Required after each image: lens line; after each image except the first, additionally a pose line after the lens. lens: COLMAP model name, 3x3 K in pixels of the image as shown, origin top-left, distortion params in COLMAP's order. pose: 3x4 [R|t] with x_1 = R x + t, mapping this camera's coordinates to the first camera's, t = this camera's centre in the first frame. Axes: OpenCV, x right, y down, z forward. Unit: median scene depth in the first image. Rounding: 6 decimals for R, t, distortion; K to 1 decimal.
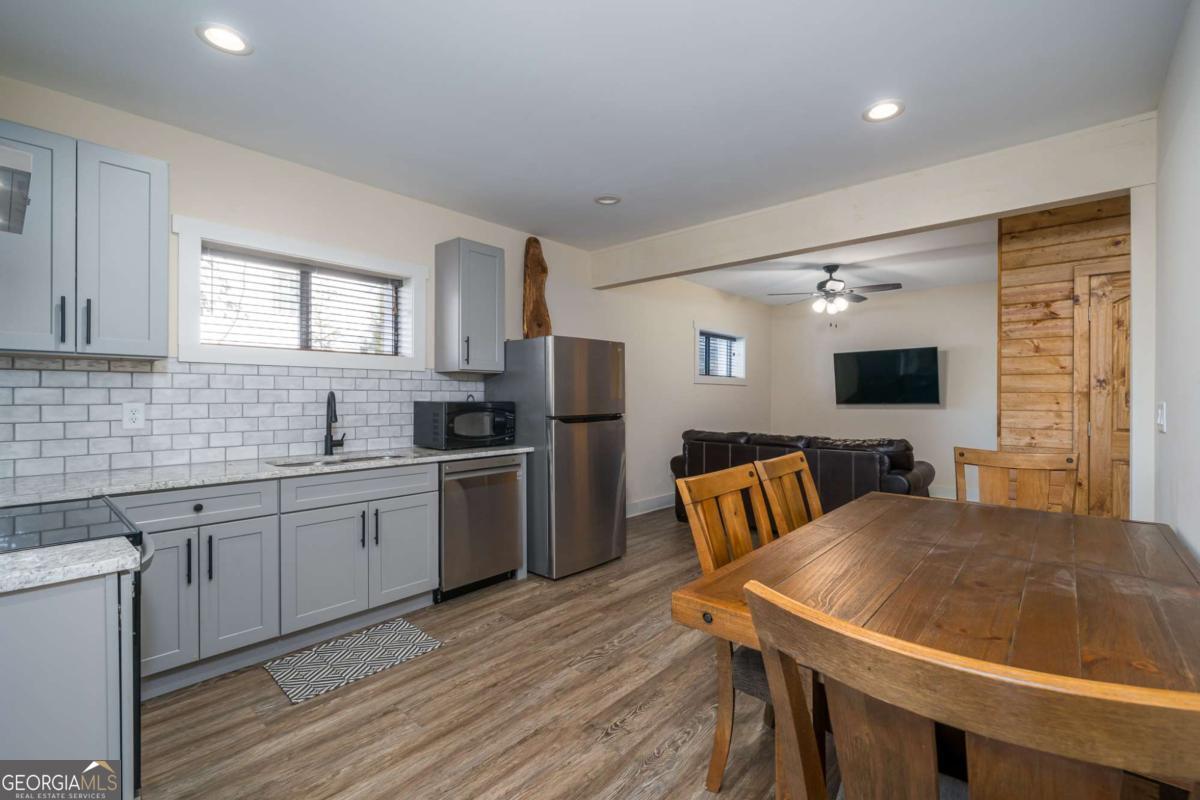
lens RADIAL K [[531.6, 0, 608.6], [0, 531.6, 398.0], [0, 0, 1]] dist [0.000780, 0.000072]
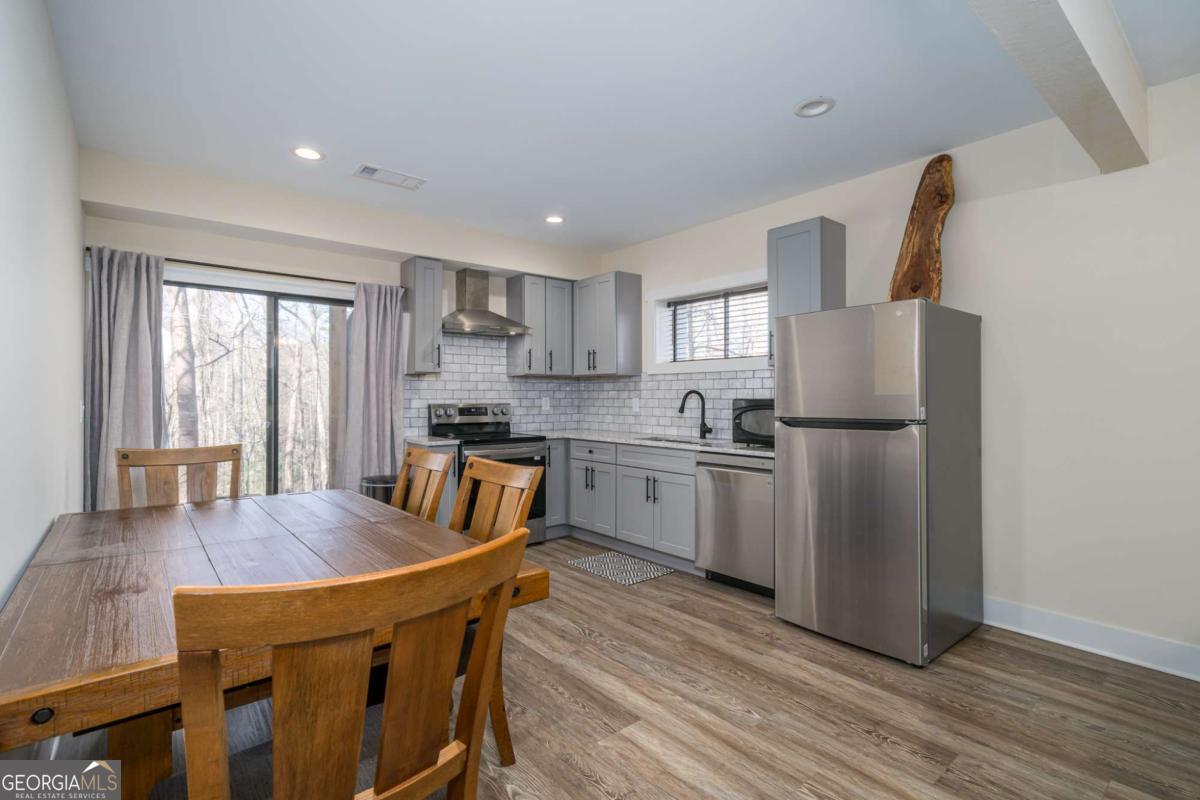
lens RADIAL K [[560.3, 0, 605.2], [0, 560.3, 398.4], [0, 0, 1]] dist [0.004188, -0.001146]
pose [[-0.155334, 0.001606, -0.987861, 0.911670], [-0.004249, 0.999988, 0.002294, 0.005913], [0.987853, 0.004554, -0.155325, 1.010551]]
